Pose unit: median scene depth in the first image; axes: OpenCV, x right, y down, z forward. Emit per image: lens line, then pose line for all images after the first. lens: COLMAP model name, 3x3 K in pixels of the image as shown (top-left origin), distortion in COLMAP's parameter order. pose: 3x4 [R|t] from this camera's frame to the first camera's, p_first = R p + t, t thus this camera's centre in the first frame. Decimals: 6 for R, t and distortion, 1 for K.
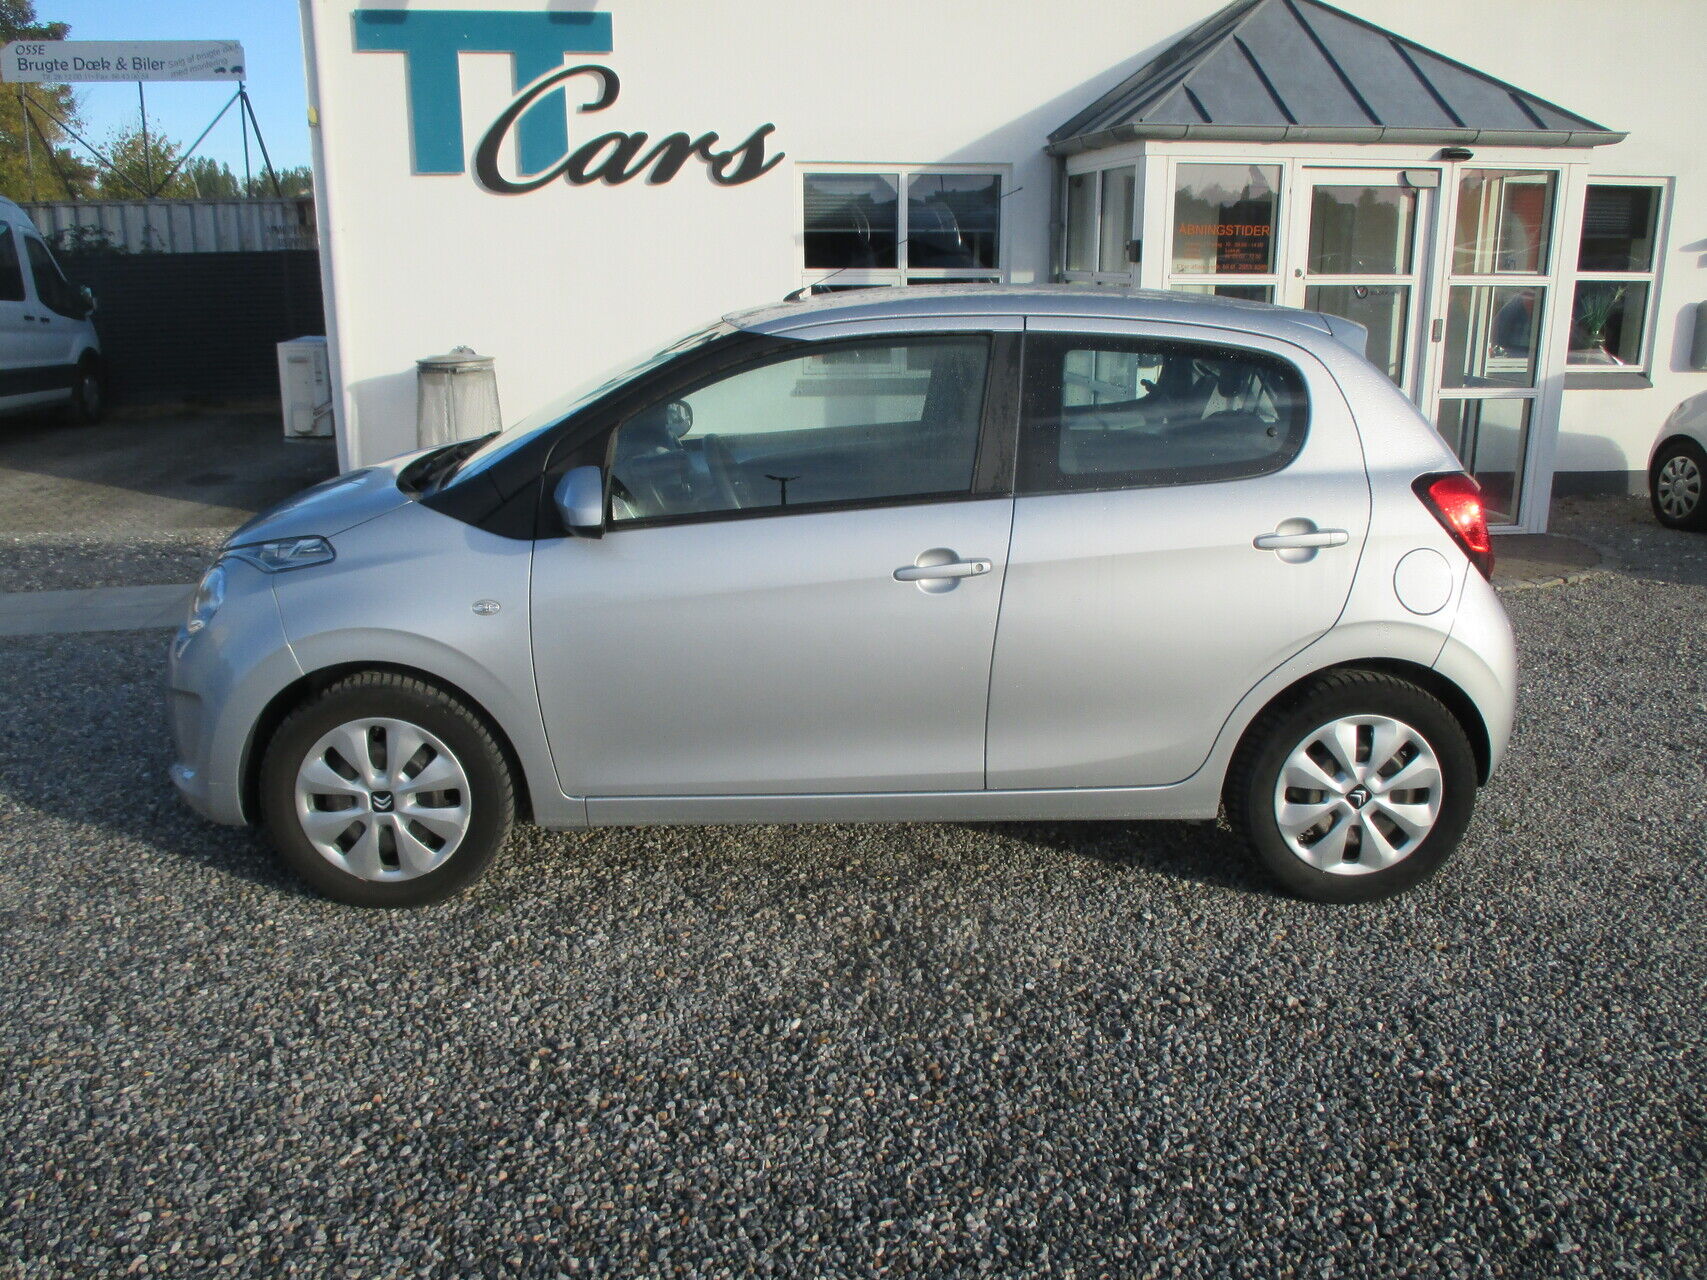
lens RADIAL K [[1423.5, 0, 853.5], [0, 1423.5, 640.0], [0, 0, 1]] dist [-0.056927, 0.020956]
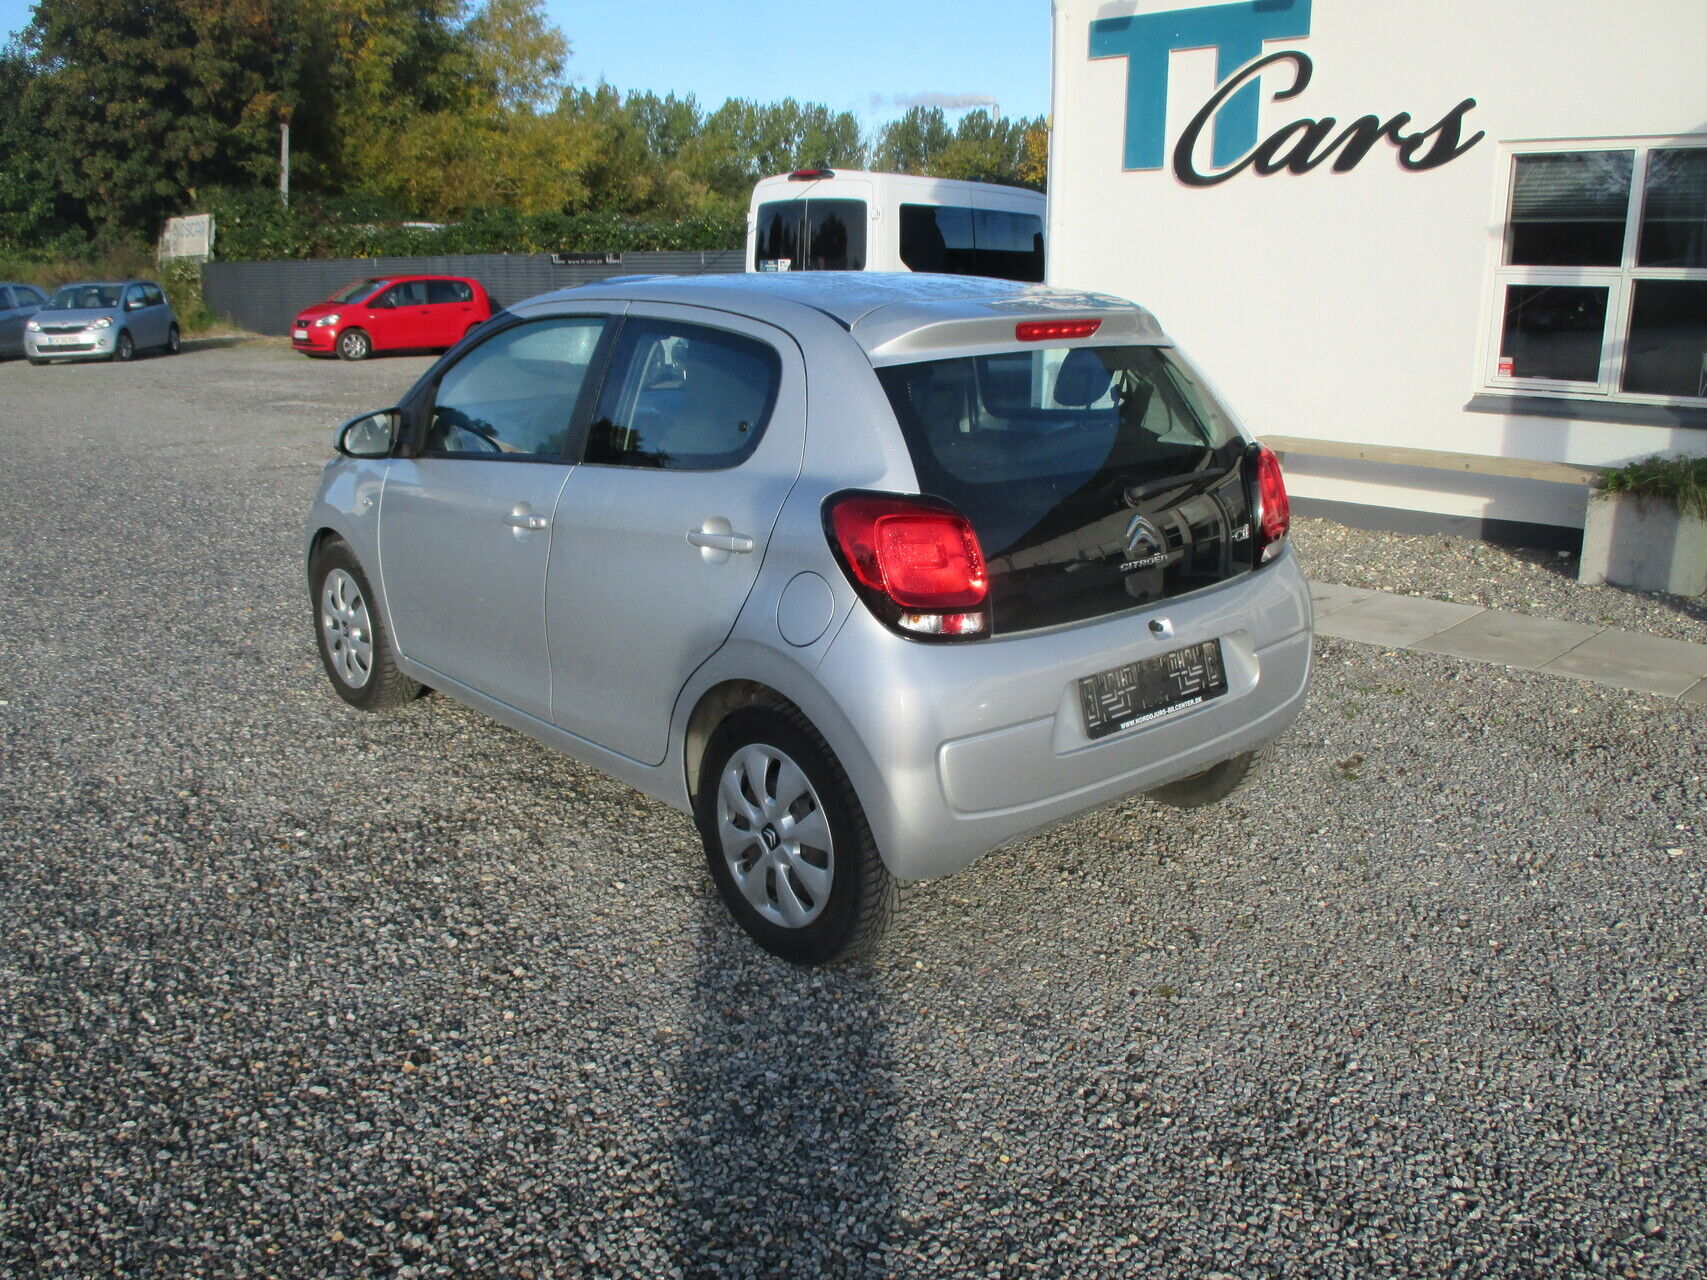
lens RADIAL K [[1423.5, 0, 853.5], [0, 1423.5, 640.0], [0, 0, 1]] dist [-0.056927, 0.020956]
pose [[0.641062, 0.199733, -0.741044, 0.417095], [-0.197587, 0.975948, 0.092118, -0.042427], [0.741619, 0.087367, 0.665108, 0.170541]]
